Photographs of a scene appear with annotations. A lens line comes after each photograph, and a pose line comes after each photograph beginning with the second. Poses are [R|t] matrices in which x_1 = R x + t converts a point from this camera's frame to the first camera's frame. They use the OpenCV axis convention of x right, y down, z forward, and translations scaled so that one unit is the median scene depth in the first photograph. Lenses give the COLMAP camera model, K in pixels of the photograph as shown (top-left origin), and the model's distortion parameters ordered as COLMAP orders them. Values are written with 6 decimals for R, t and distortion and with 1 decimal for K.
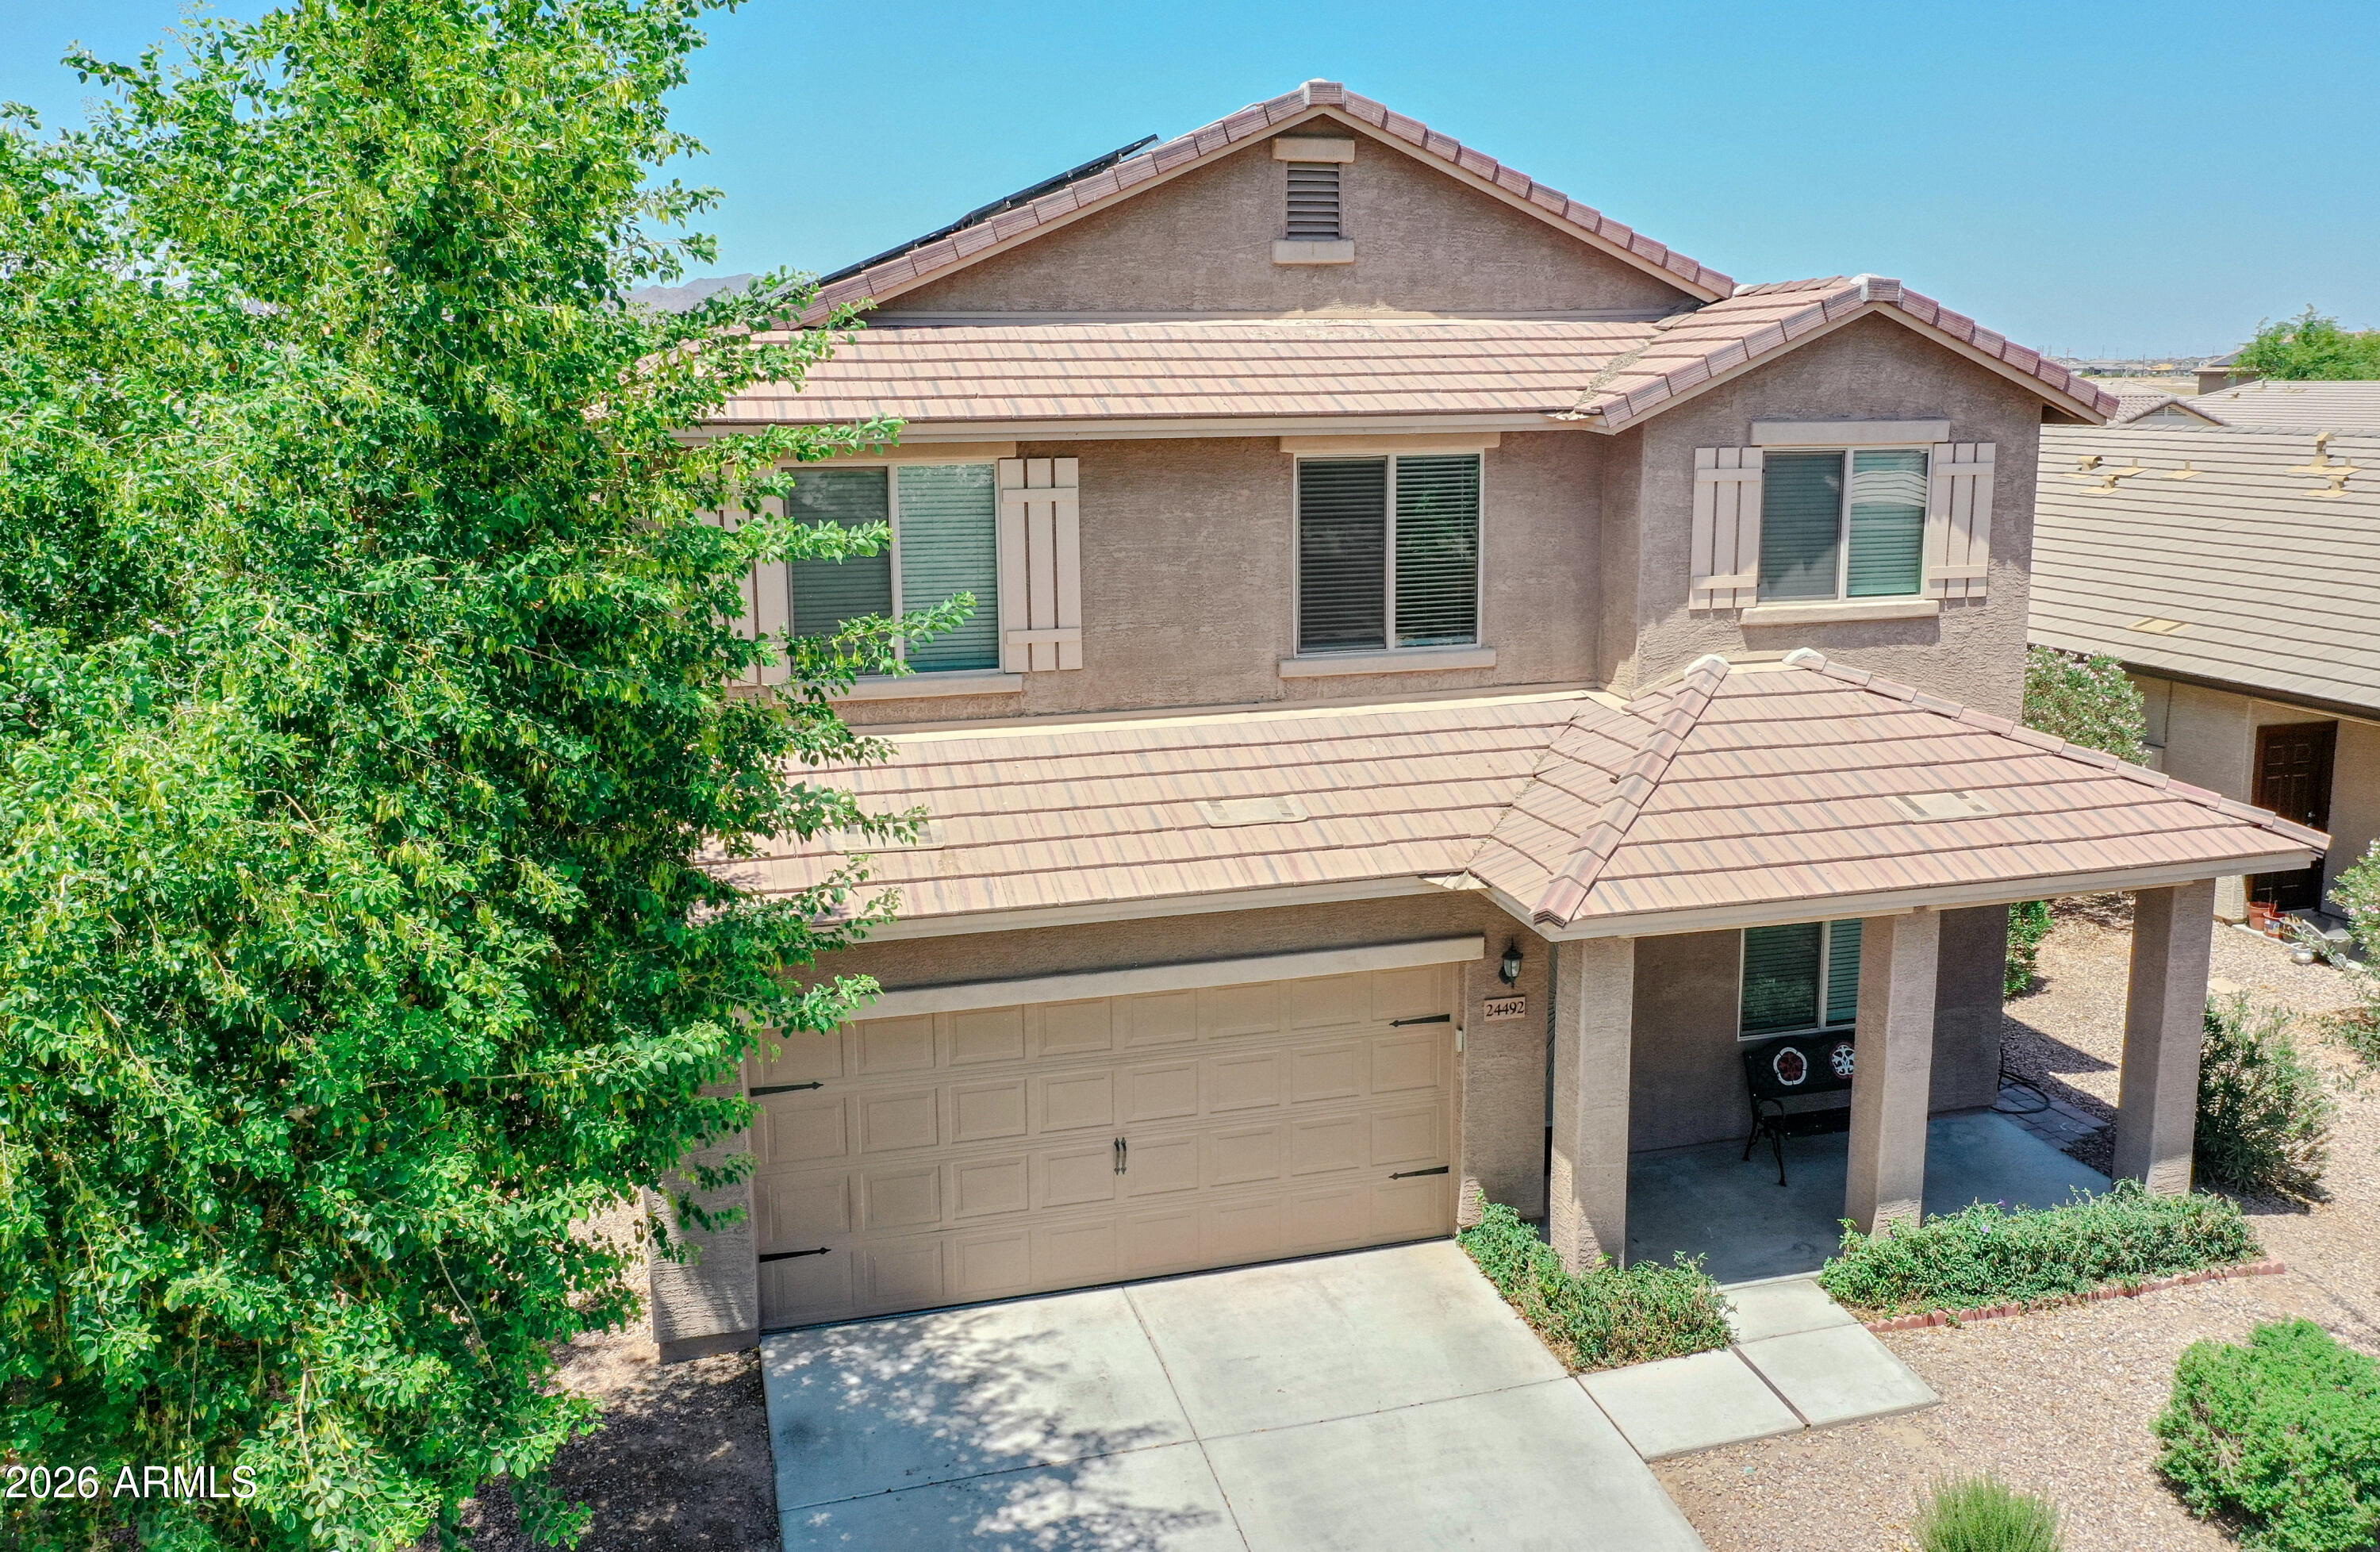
lens RADIAL K [[1988.1, 0, 1188.7], [0, 1988.1, 759.6], [0, 0, 1]] dist [-0.017865, 0.013269]
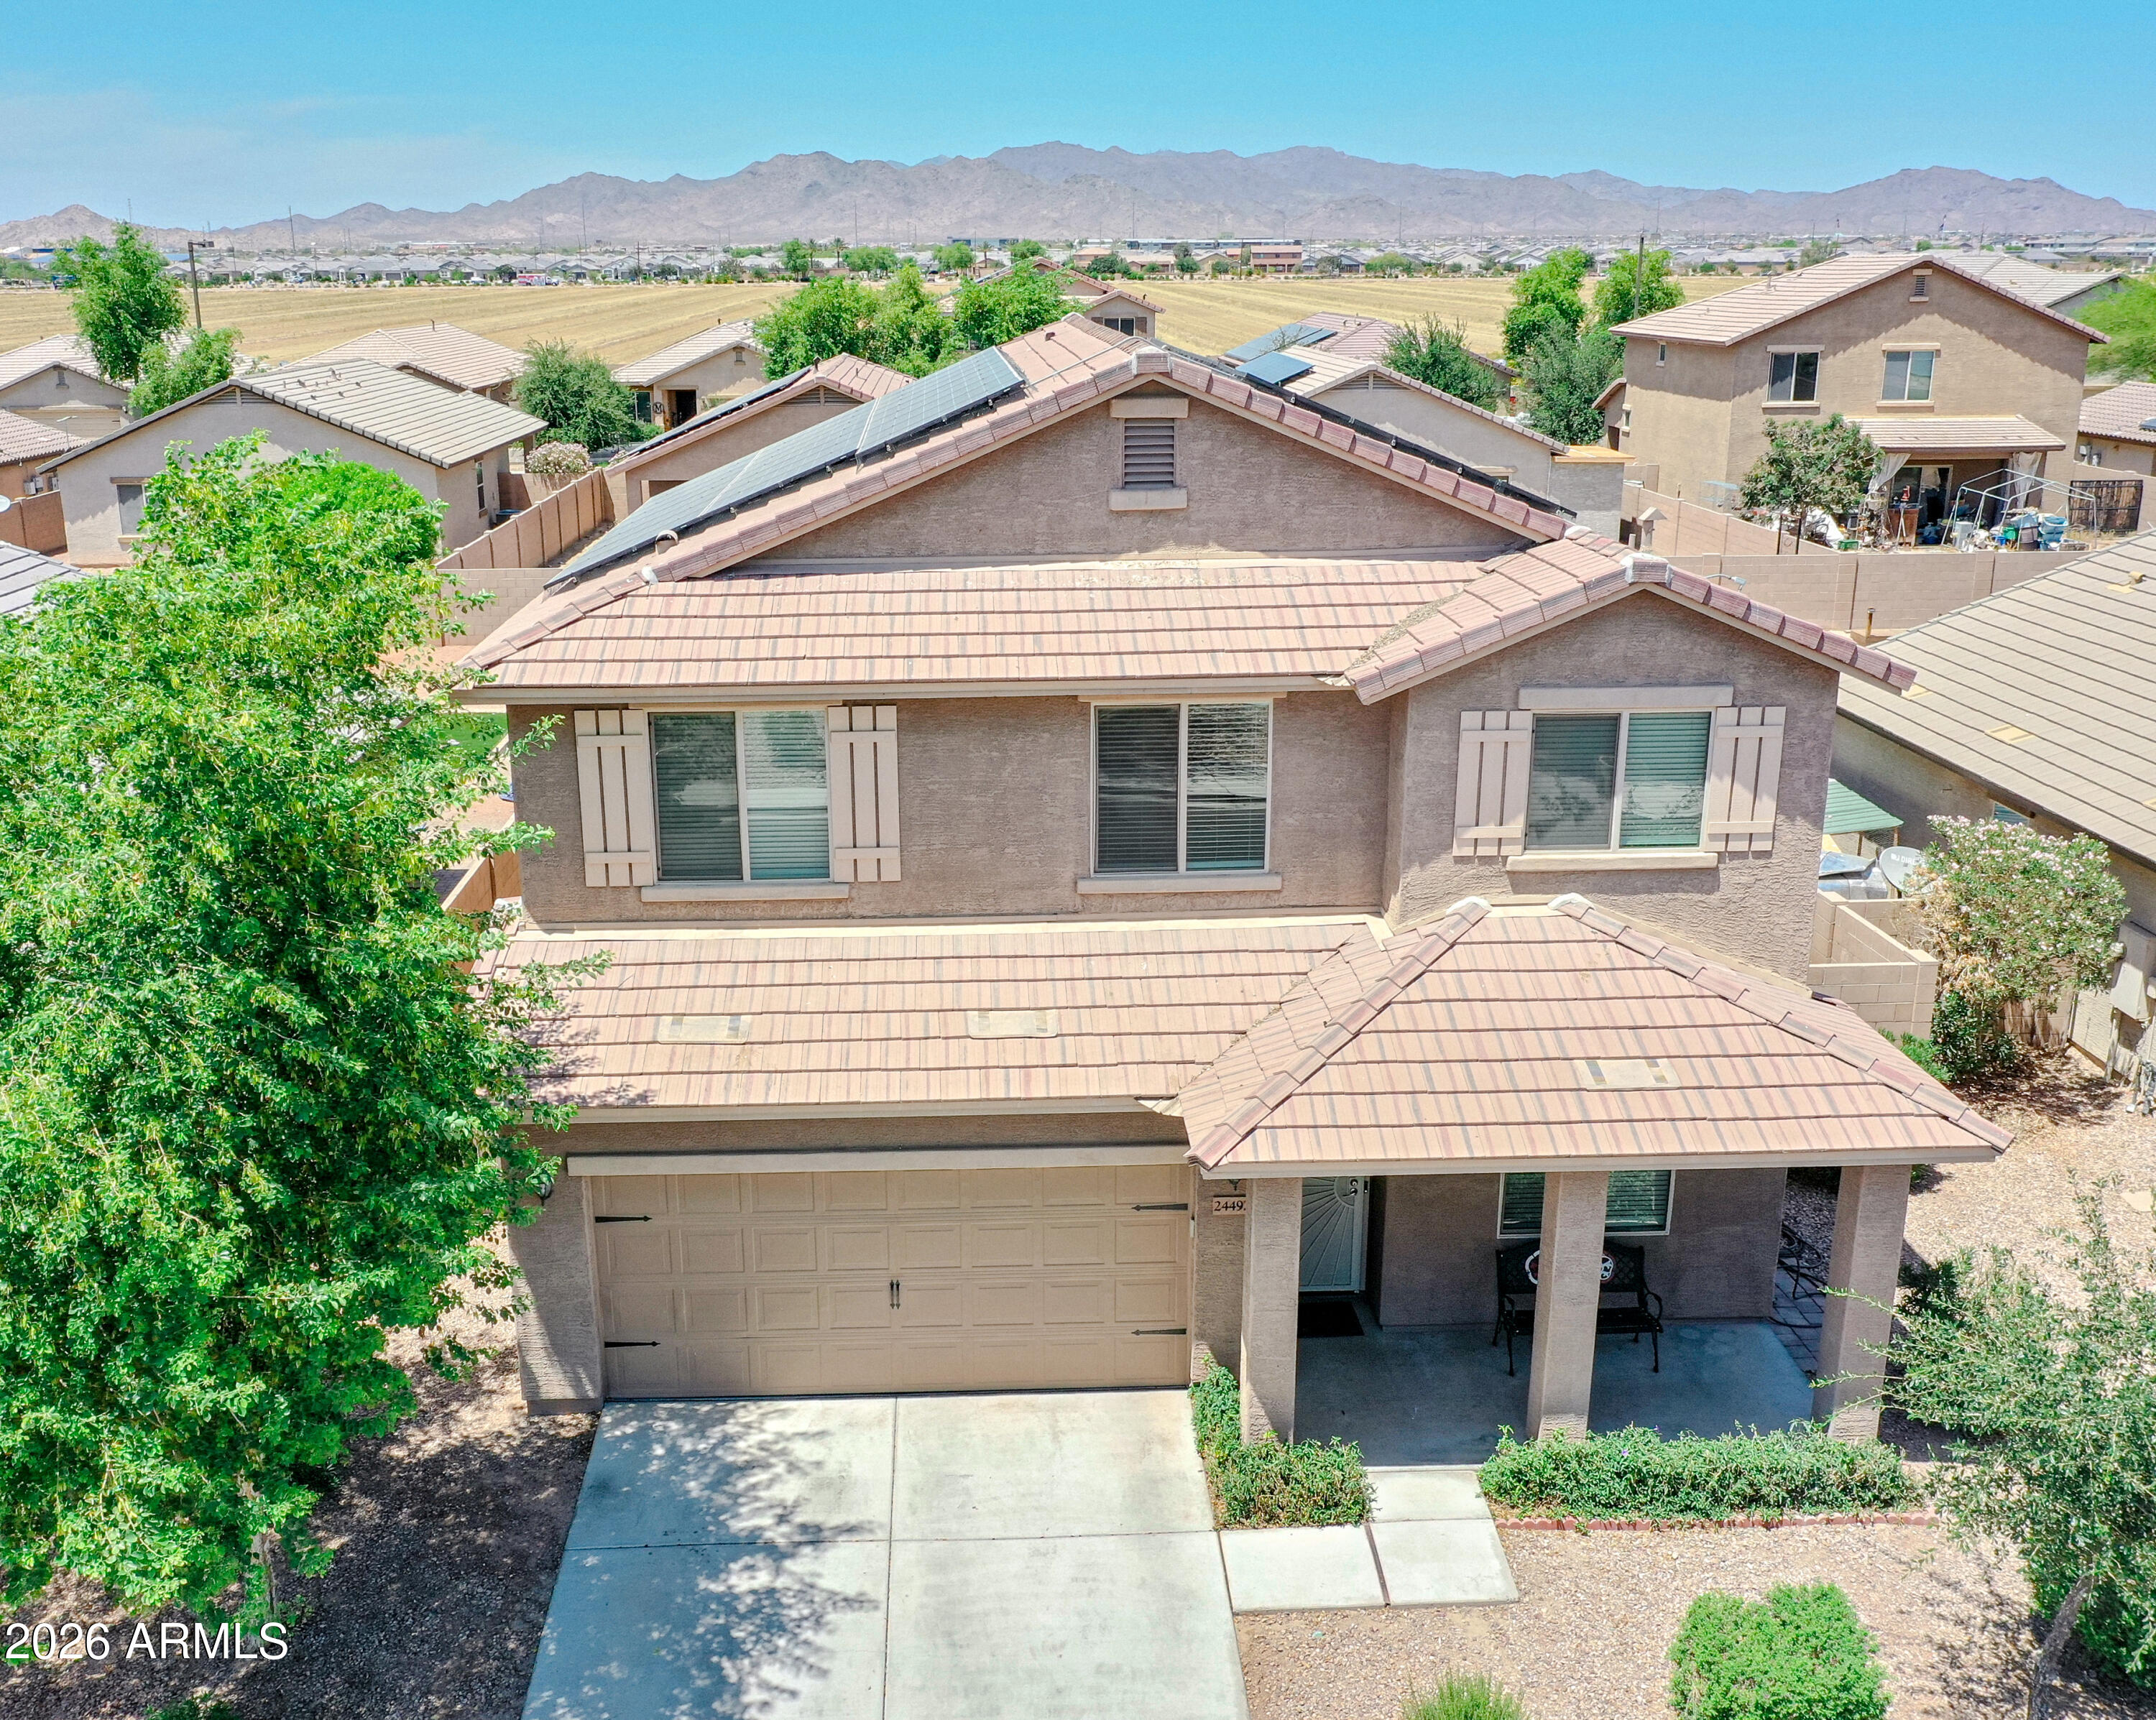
lens RADIAL K [[2131.1, 0, 935.8], [0, 2131.1, 930.8], [0, 0, 1]] dist [-0.002913, 0.000000]
pose [[0.964525, 0.073490, -0.253556, 0.291850], [-0.042143, 0.991017, 0.126923, -0.179627], [0.260606, -0.111734, 0.958958, -0.207250]]
